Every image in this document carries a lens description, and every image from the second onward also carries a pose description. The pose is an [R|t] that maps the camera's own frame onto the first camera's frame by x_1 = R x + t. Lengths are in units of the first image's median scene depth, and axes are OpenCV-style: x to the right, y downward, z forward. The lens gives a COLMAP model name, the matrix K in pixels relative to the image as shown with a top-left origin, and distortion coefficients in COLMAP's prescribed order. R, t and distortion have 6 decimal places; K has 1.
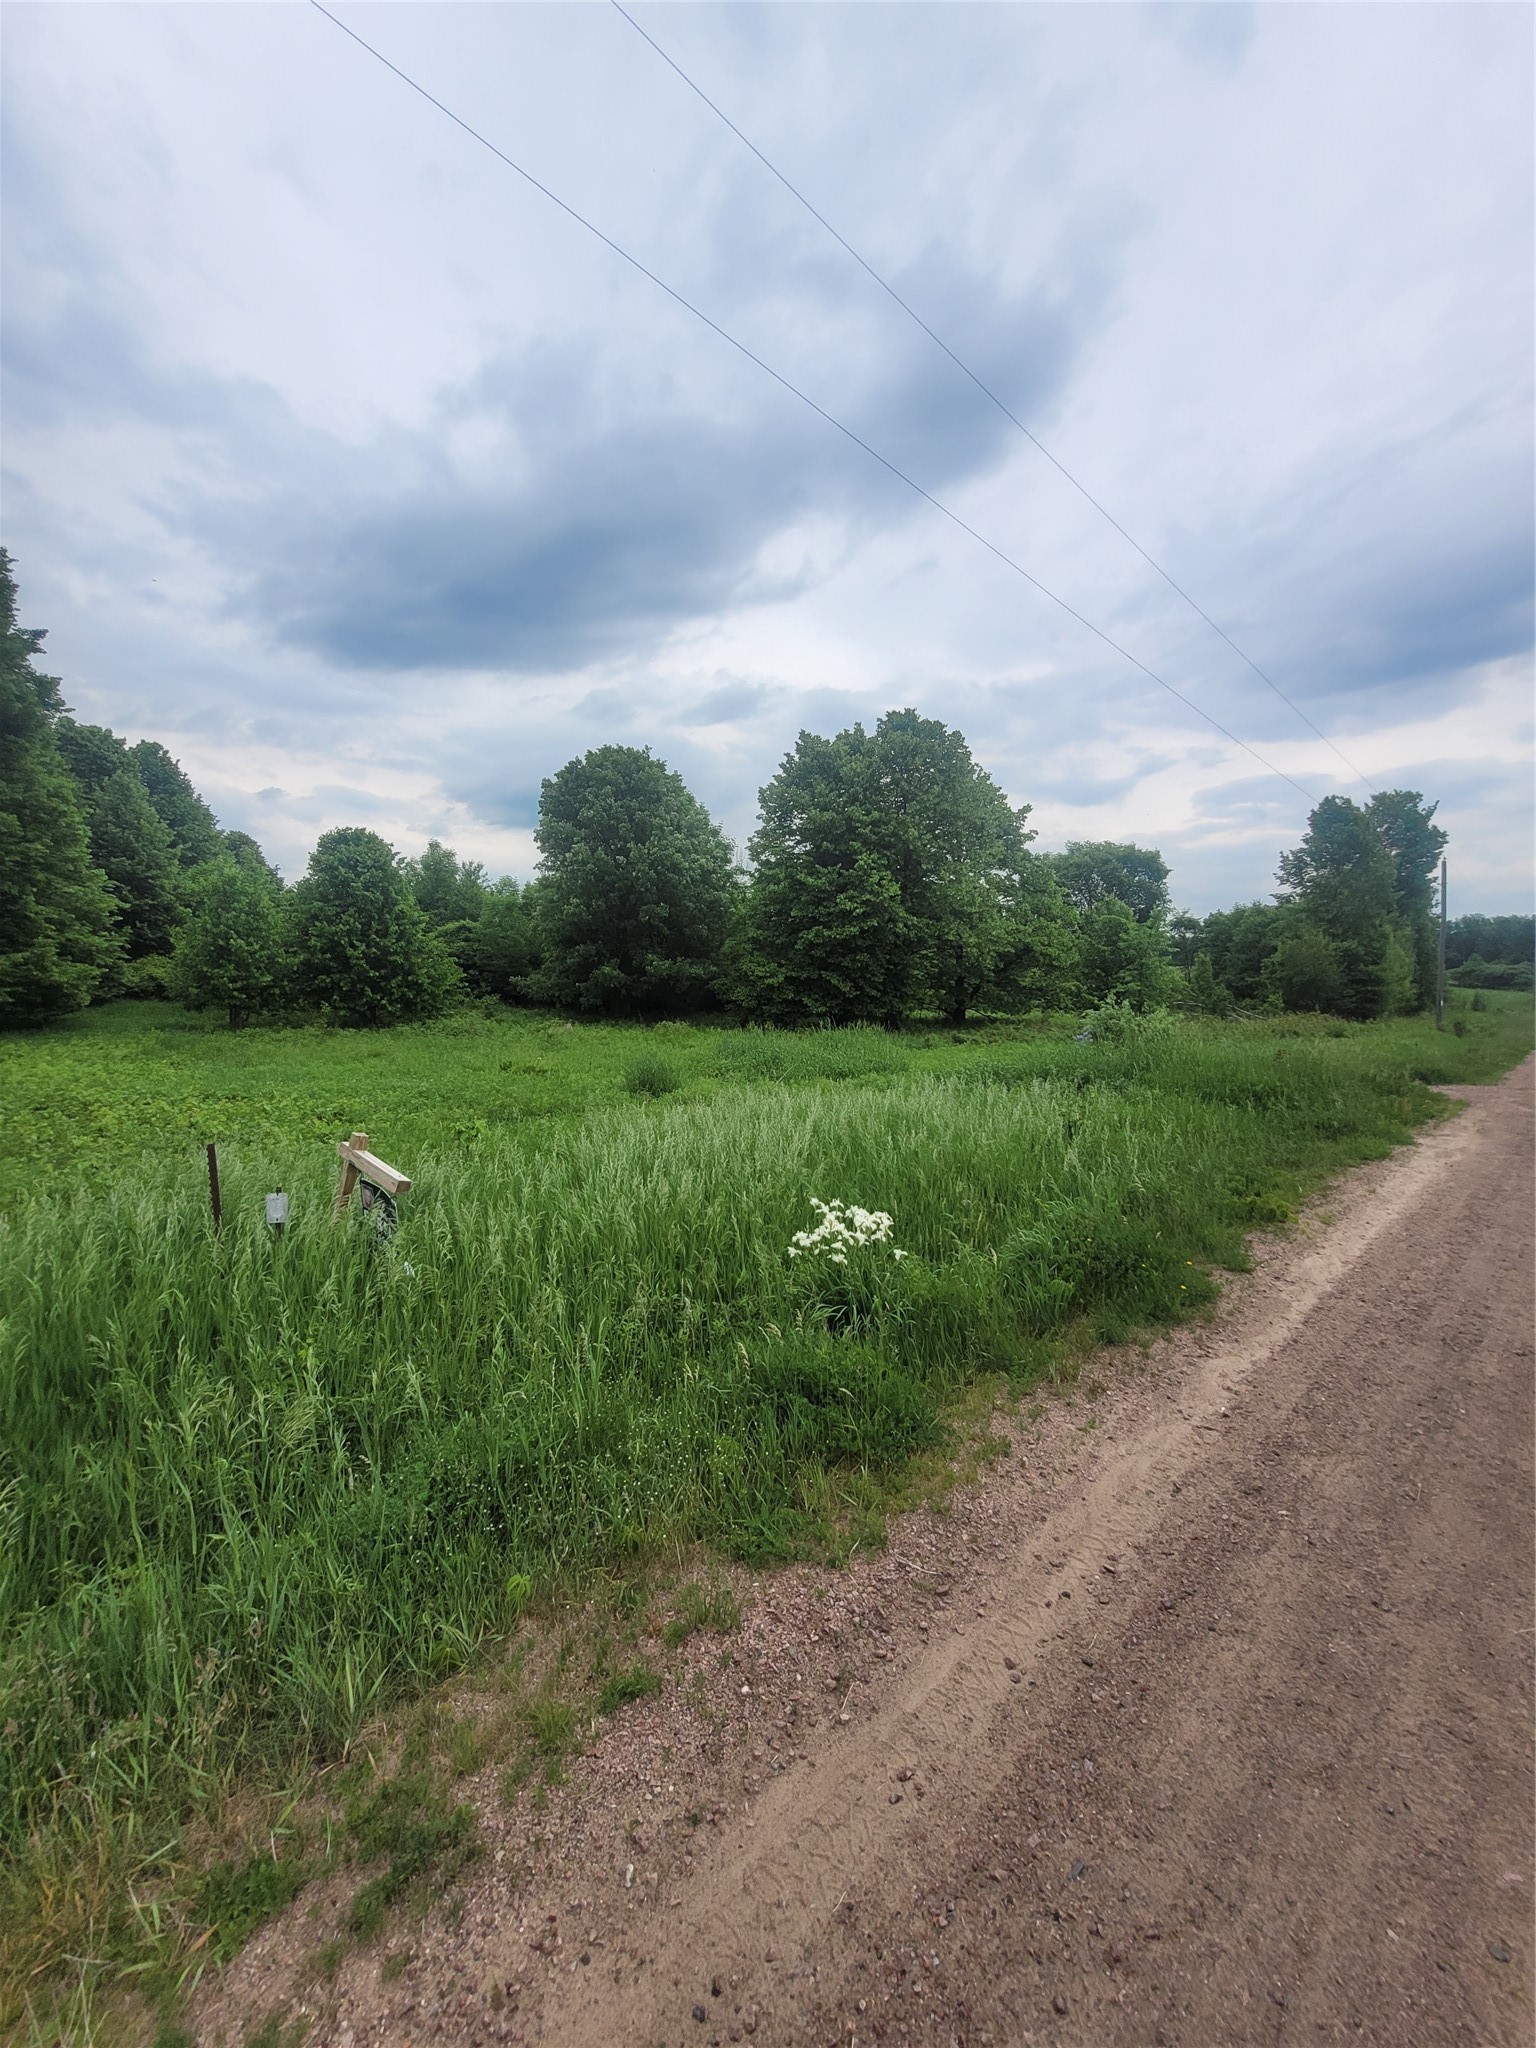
lens RADIAL K [[852.7, 0, 768.0], [0, 852.7, 1024.0], [0, 0, 1]] dist [0.012462, 0.000269]
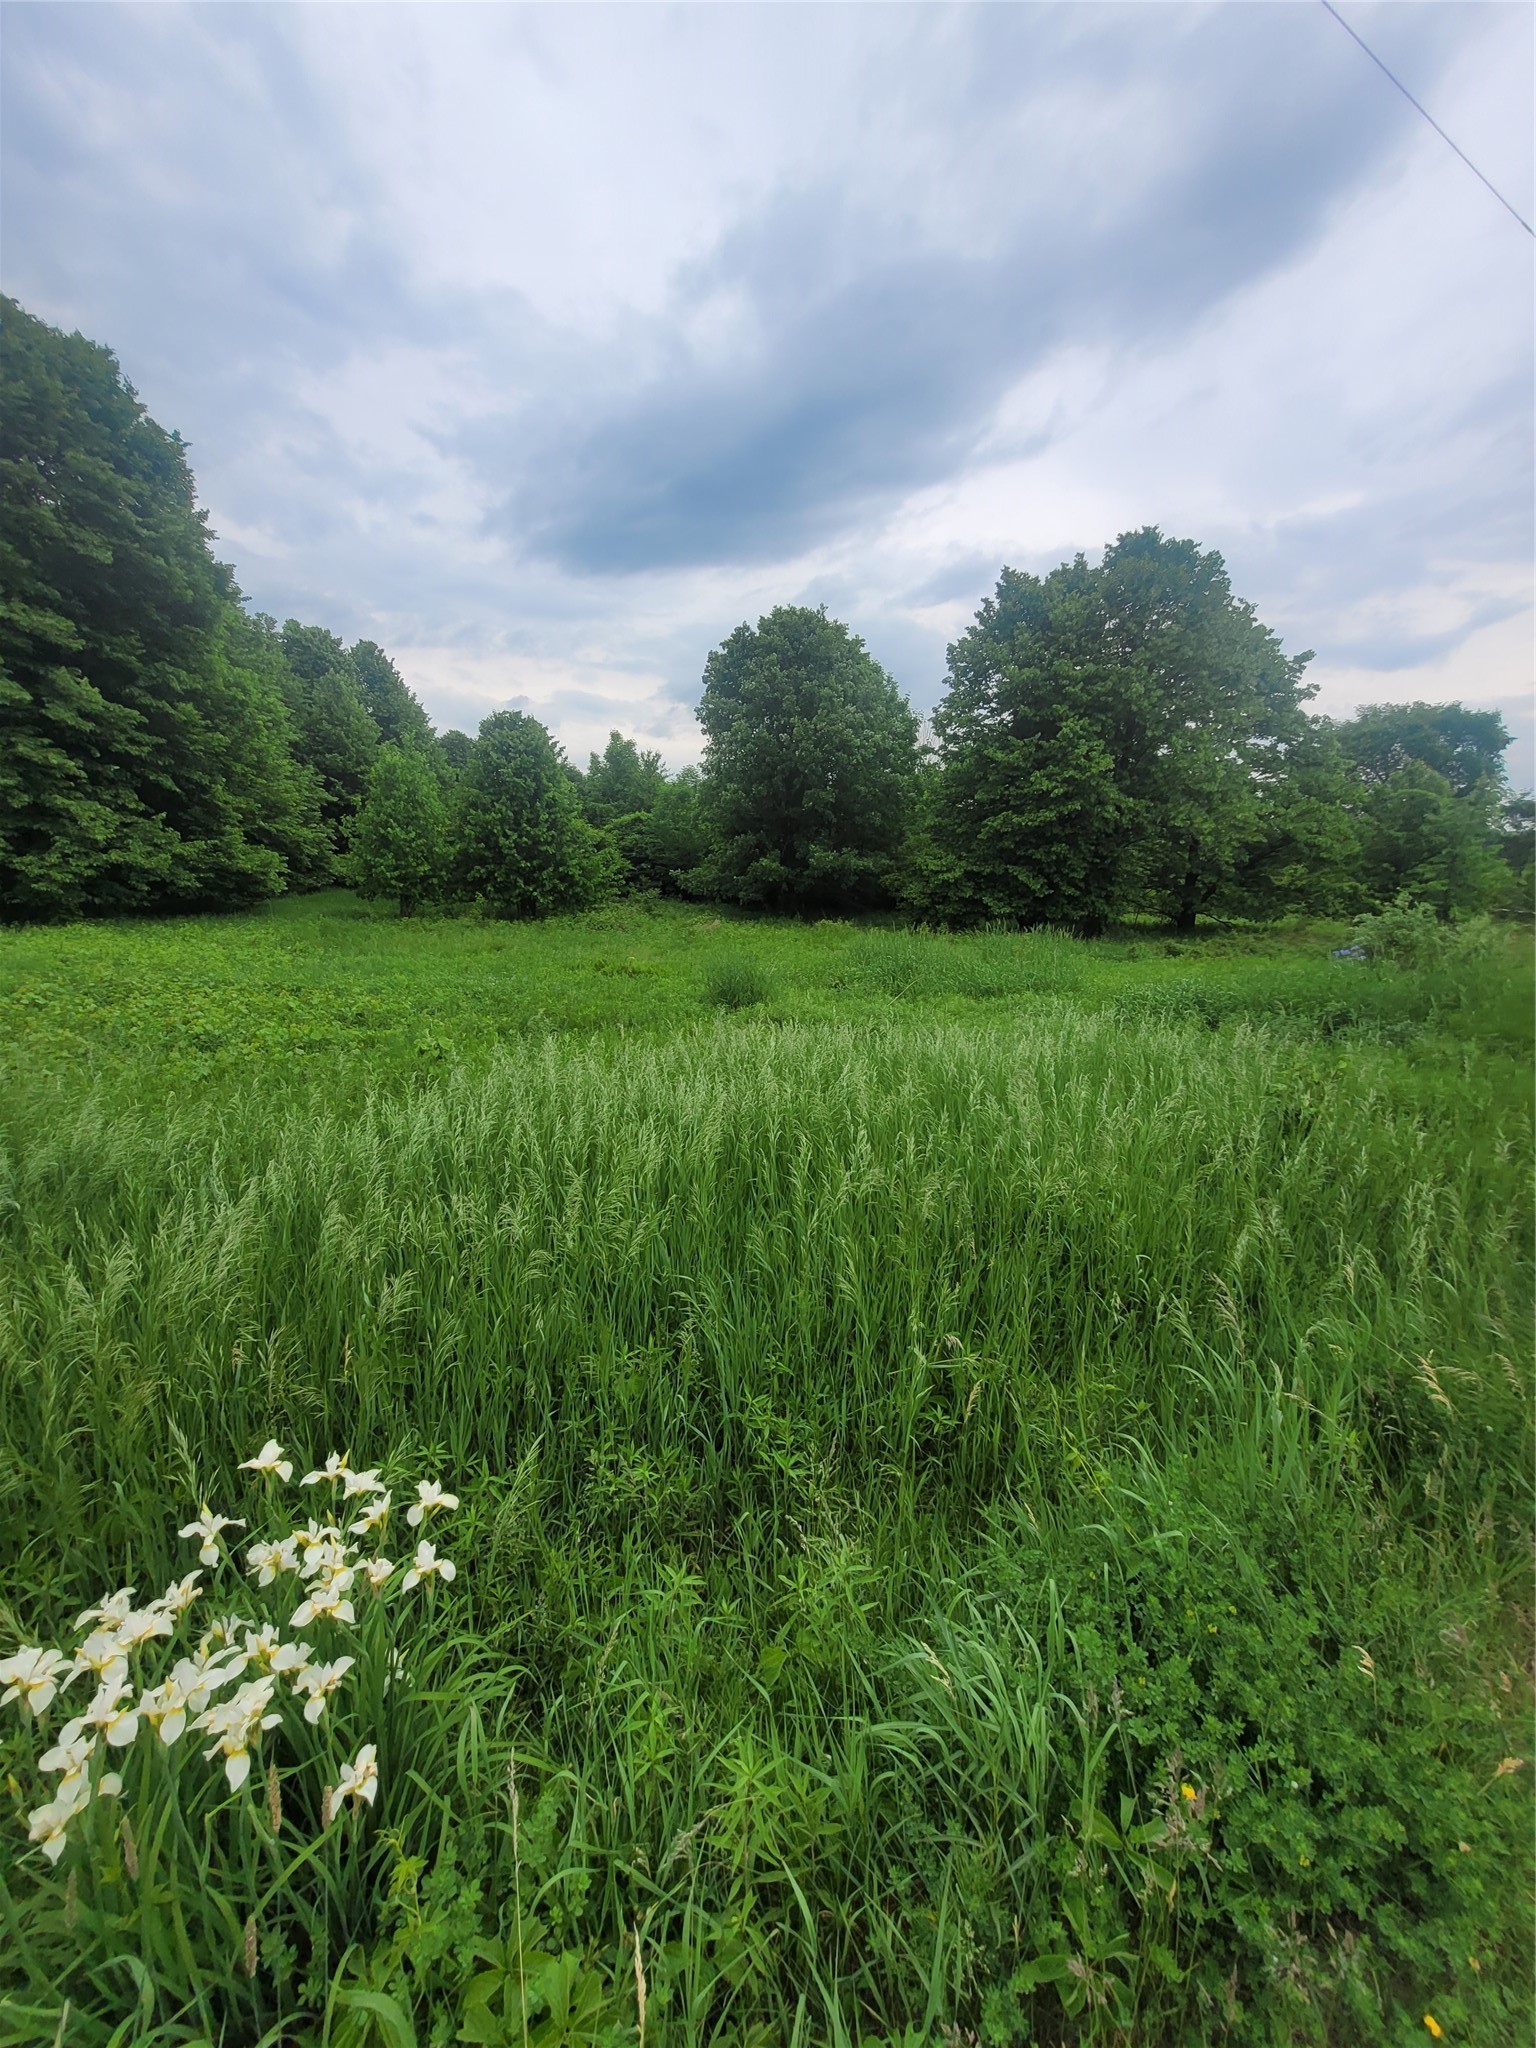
lens RADIAL K [[829.0, 0, 755.7], [0, 829.0, 1033.3], [0, 0, 1]] dist [0.010414, 0.000021]
pose [[0.963304, 0.058121, -0.262044, 0.044923], [-0.023492, 0.990784, 0.133398, 0.000088], [0.267382, -0.122347, 0.955792, 0.112694]]
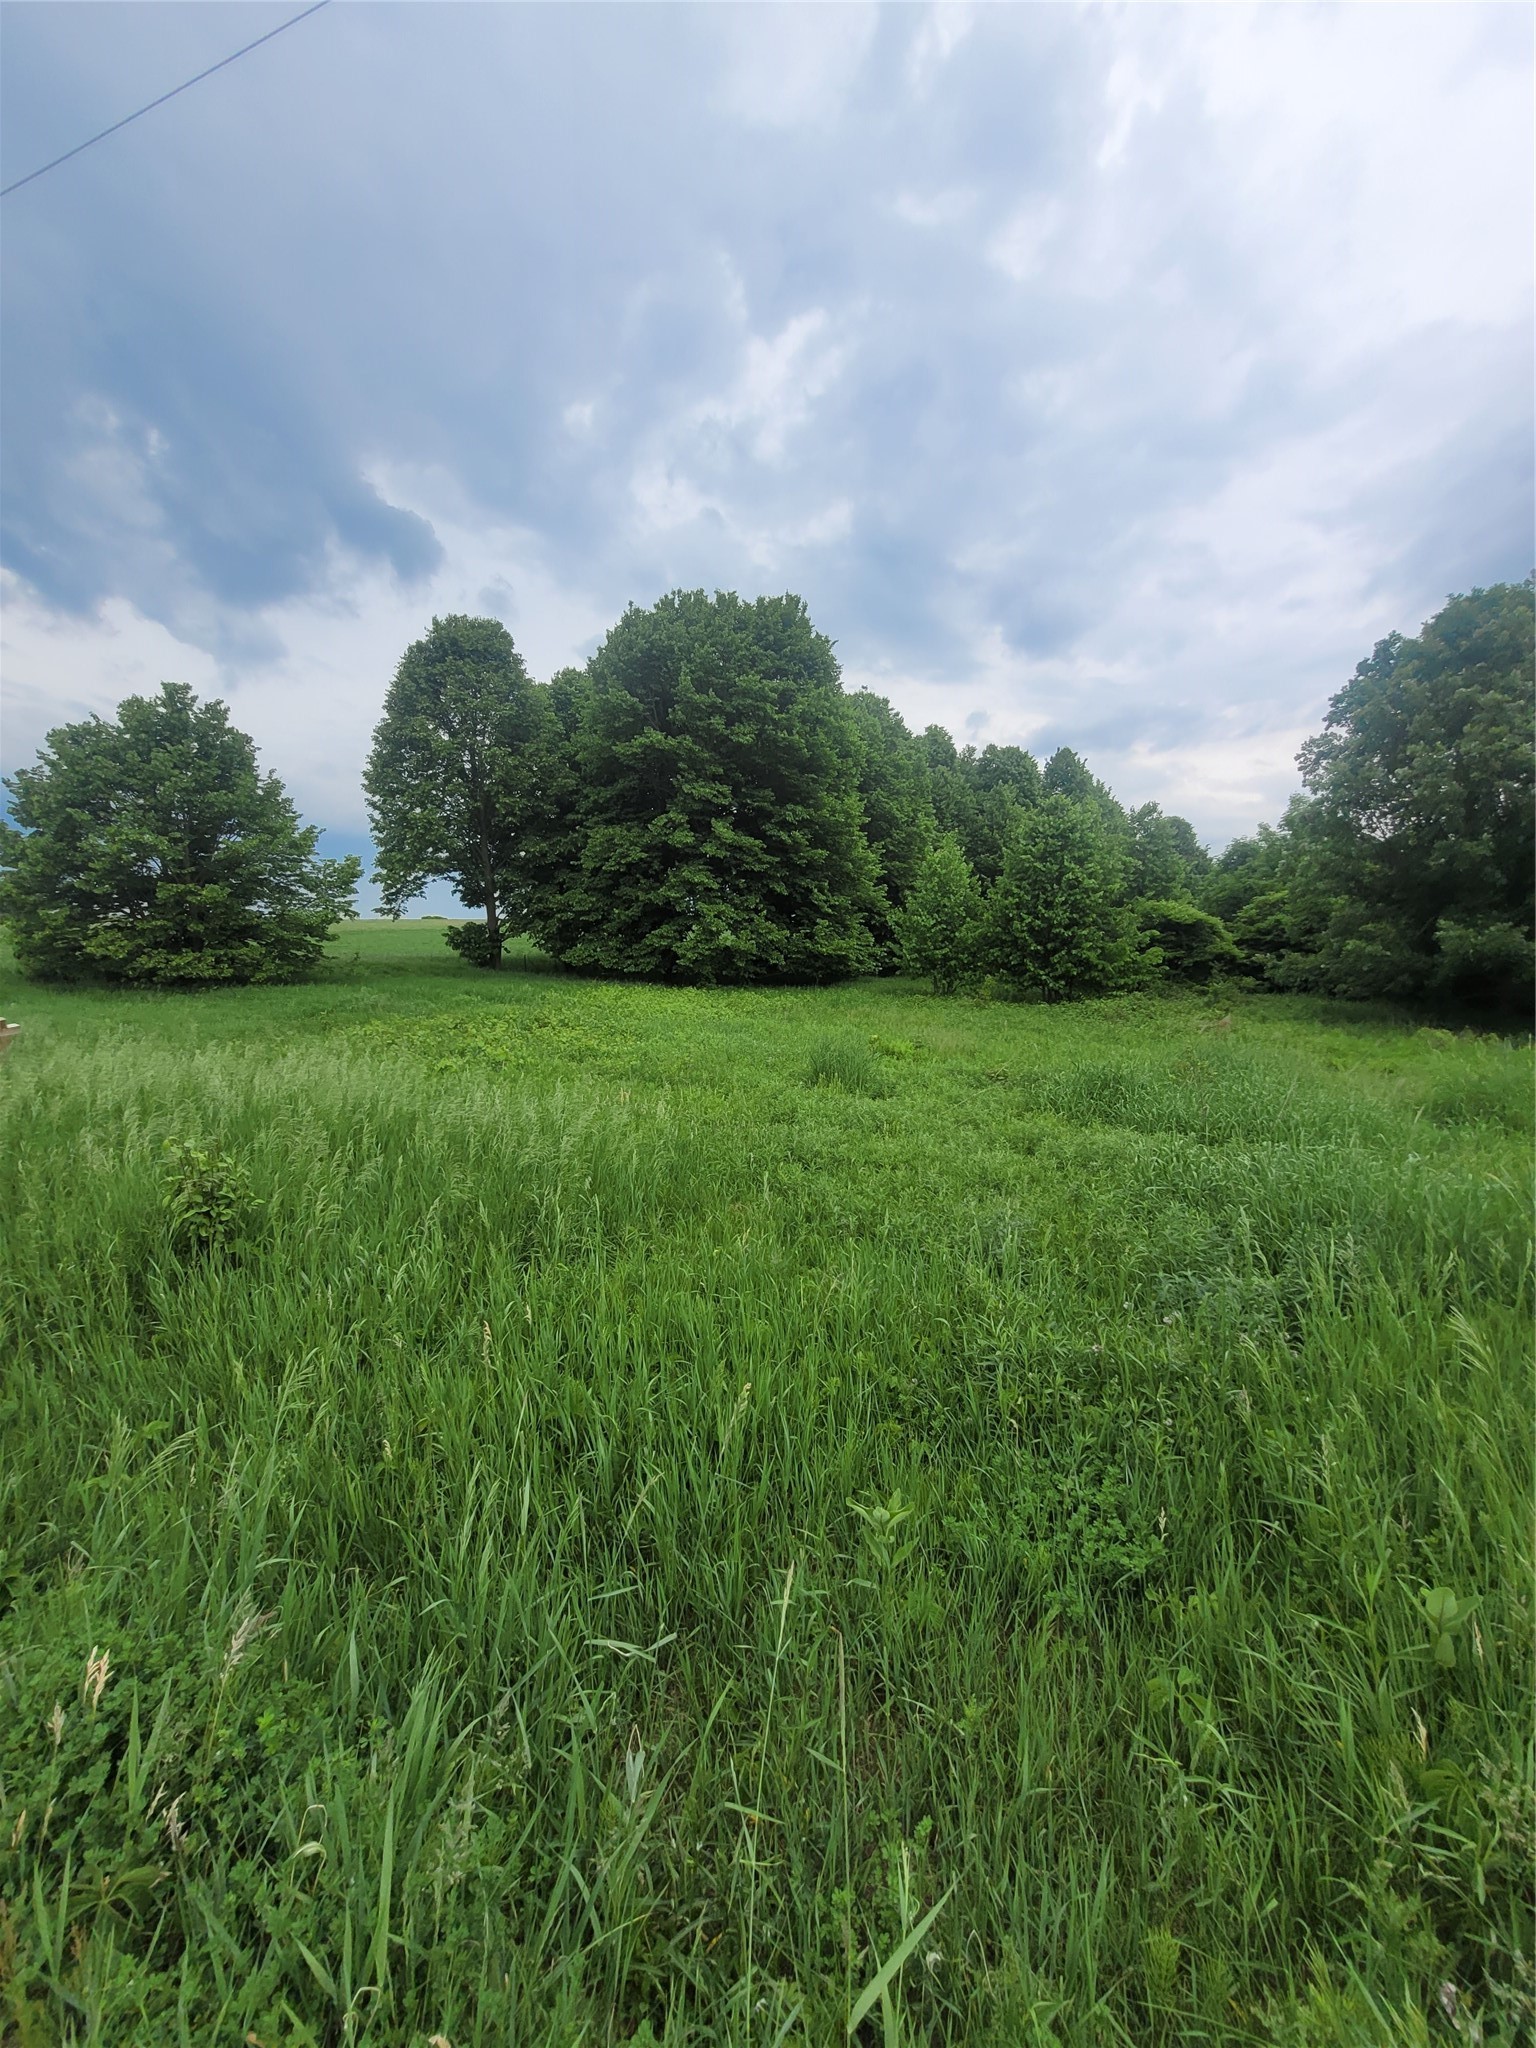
lens RADIAL K [[807.3, 0, 757.4], [0, 807.3, 1022.5], [0, 0, 1]] dist [-0.000706, 0.000153]
pose [[0.357735, 0.088538, -0.929616, 0.228580], [-0.068771, 0.995290, 0.068328, -0.012553], [0.931287, 0.039487, 0.362139, 0.316962]]
